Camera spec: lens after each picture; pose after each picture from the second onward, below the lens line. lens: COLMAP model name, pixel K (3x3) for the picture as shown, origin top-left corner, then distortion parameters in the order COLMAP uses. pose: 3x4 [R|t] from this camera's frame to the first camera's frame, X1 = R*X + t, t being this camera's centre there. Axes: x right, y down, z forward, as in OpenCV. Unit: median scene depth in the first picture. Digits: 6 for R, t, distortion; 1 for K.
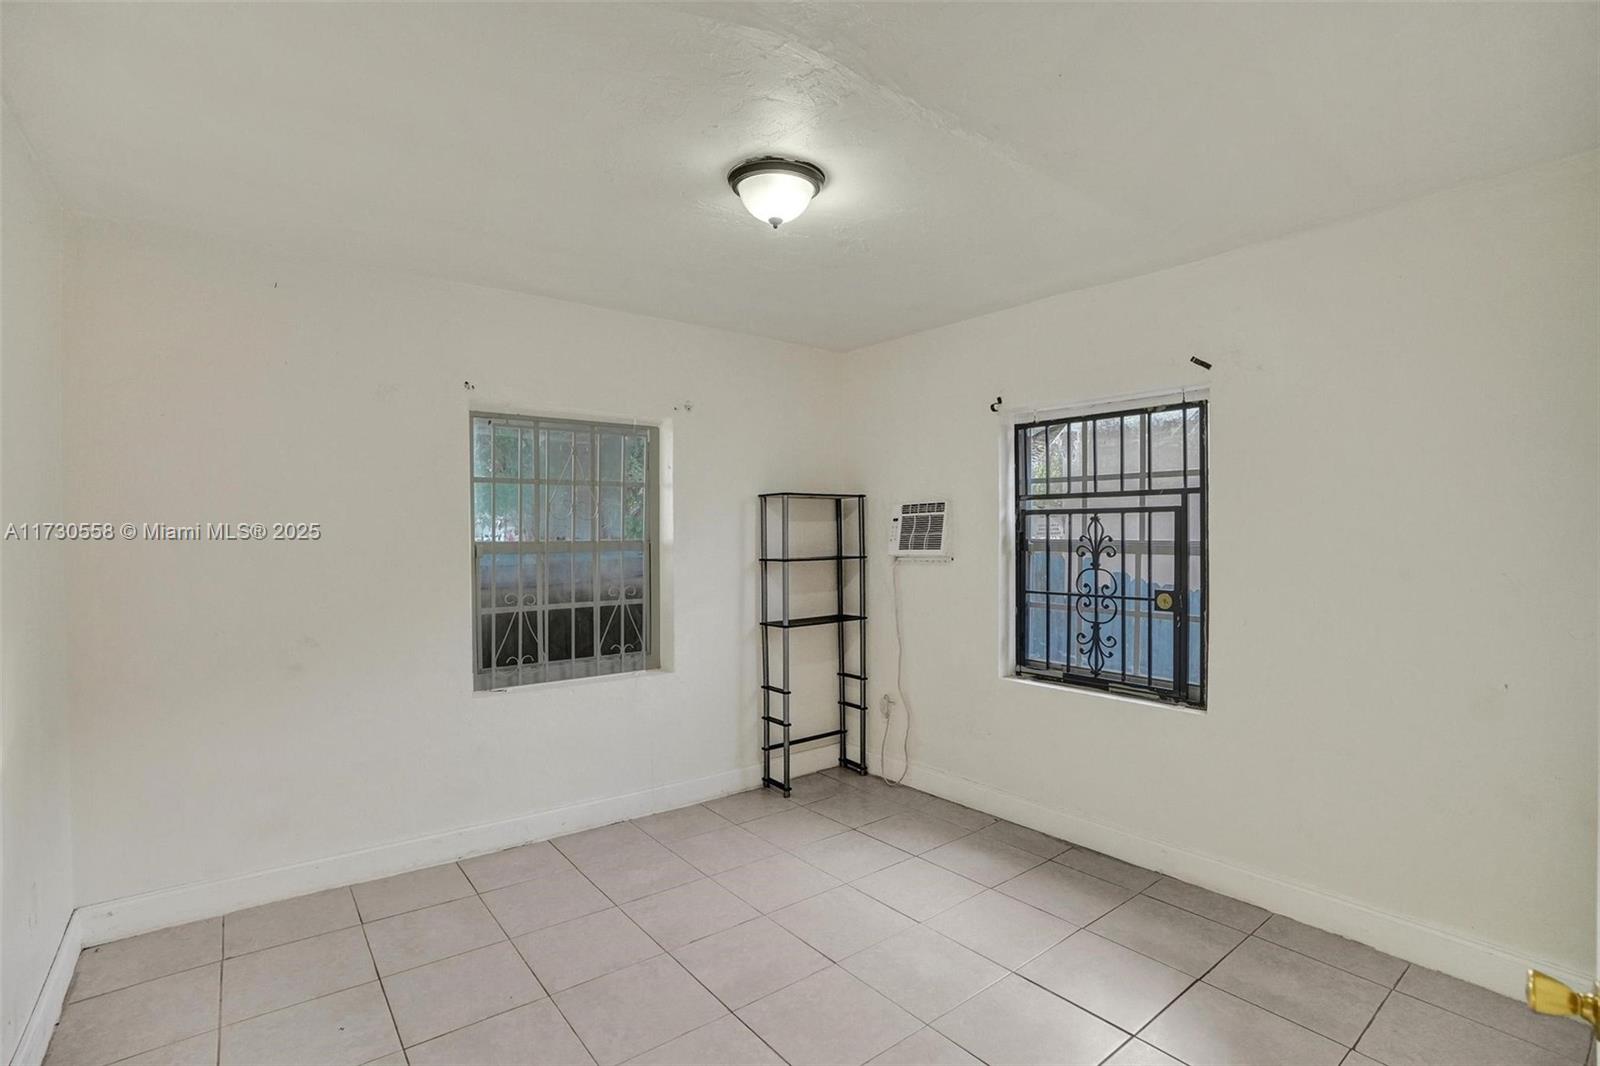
lens RADIAL K [[762.6, 0, 796.0], [0, 762.6, 529.6], [0, 0, 1]] dist [-0.003866, -0.000019]
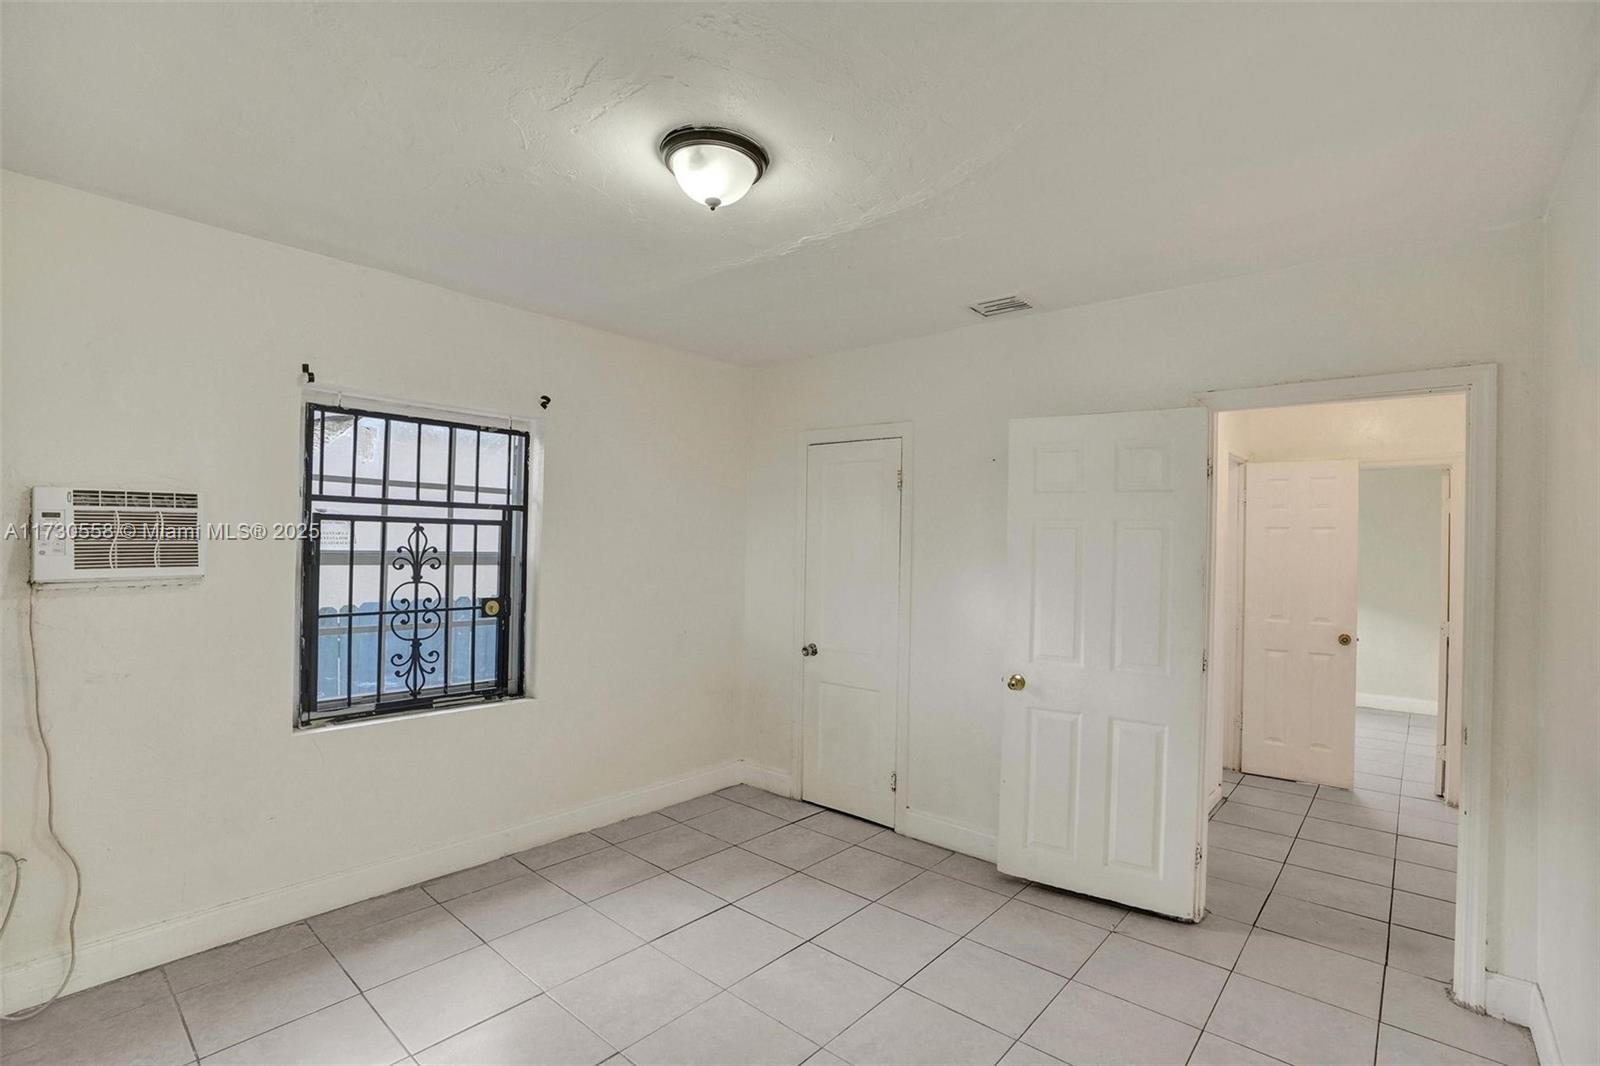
lens RADIAL K [[749.6, 0, 800.0], [0, 749.6, 533.0], [0, 0, 1]] dist [0.000433, 0.000107]
pose [[-0.164027, 0.018469, 0.986283, -0.592682], [-0.020262, 0.999551, -0.022088, 0.002044], [-0.986248, -0.023607, -0.163579, 0.688107]]
